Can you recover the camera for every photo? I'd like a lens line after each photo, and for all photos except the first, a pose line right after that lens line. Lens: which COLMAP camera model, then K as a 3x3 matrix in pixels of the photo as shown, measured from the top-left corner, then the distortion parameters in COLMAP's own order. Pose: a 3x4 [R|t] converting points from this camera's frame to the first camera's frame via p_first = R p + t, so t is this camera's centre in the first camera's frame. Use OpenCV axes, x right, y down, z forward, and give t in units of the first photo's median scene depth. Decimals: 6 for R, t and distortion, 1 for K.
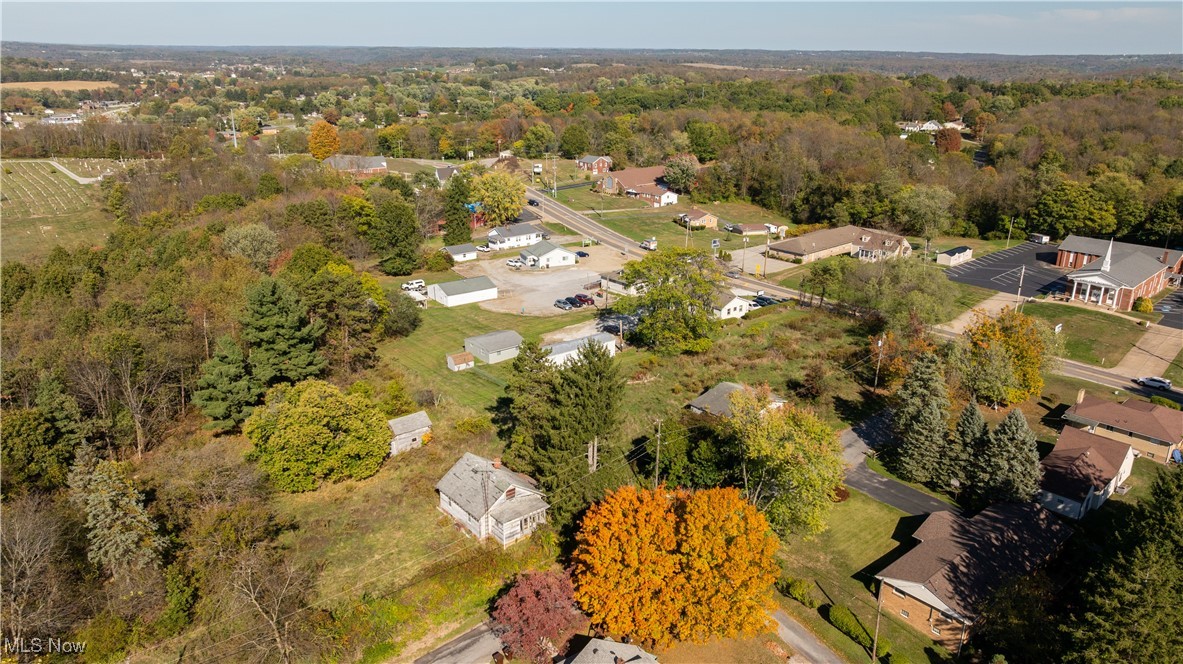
lens RADIAL K [[825.4, 0, 589.5], [0, 825.4, 325.9], [0, 0, 1]] dist [-0.042445, 0.040646]
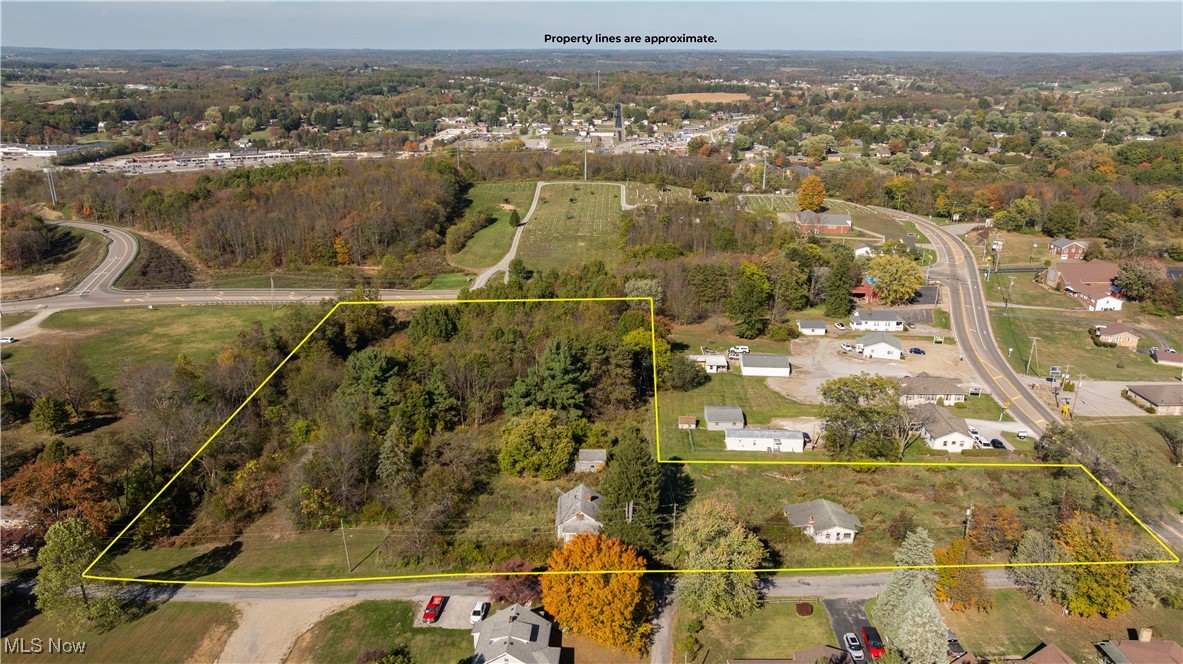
lens RADIAL K [[825.4, 0, 600.3], [0, 825.4, 333.0], [0, 0, 1]] dist [-0.042445, 0.040646]
pose [[0.758480, 0.205519, -0.618441, 0.352292], [-0.203851, 0.976172, 0.074389, -0.111619], [0.618993, 0.069647, 0.782302, -0.096608]]
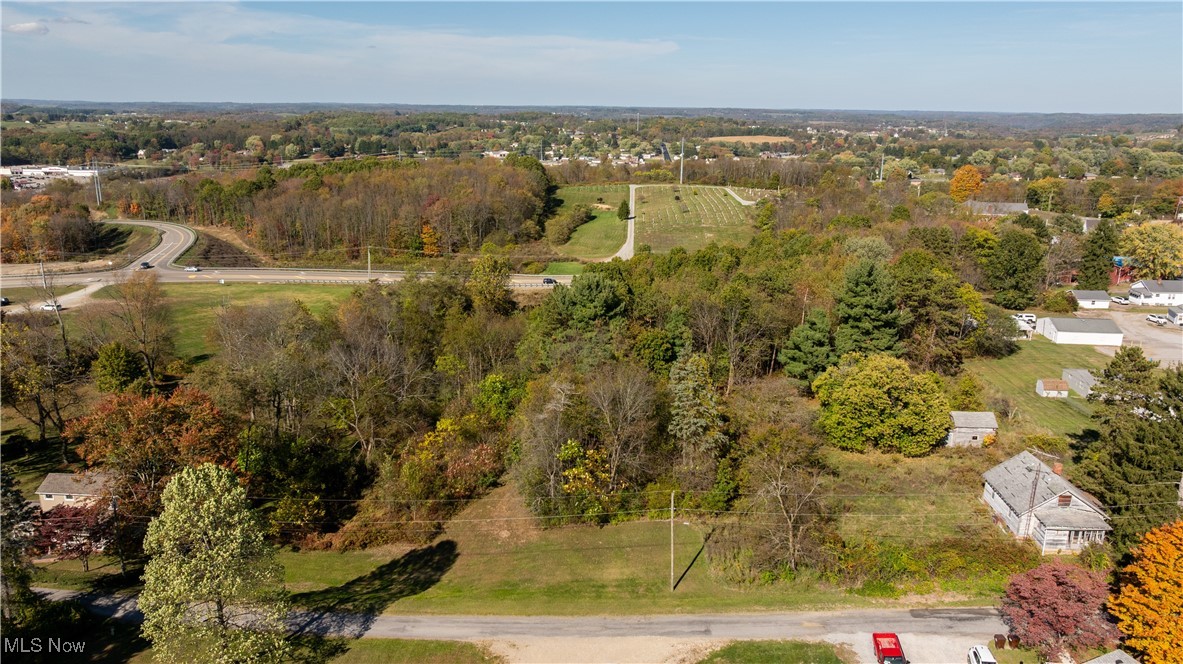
lens RADIAL K [[825.4, 0, 597.8], [0, 825.4, 339.5], [0, 0, 1]] dist [-0.042445, 0.040646]
pose [[0.741623, 0.178932, -0.646513, 0.030207], [-0.216321, 0.976074, 0.021998, 0.052226], [0.634981, 0.123540, 0.762586, -0.010707]]
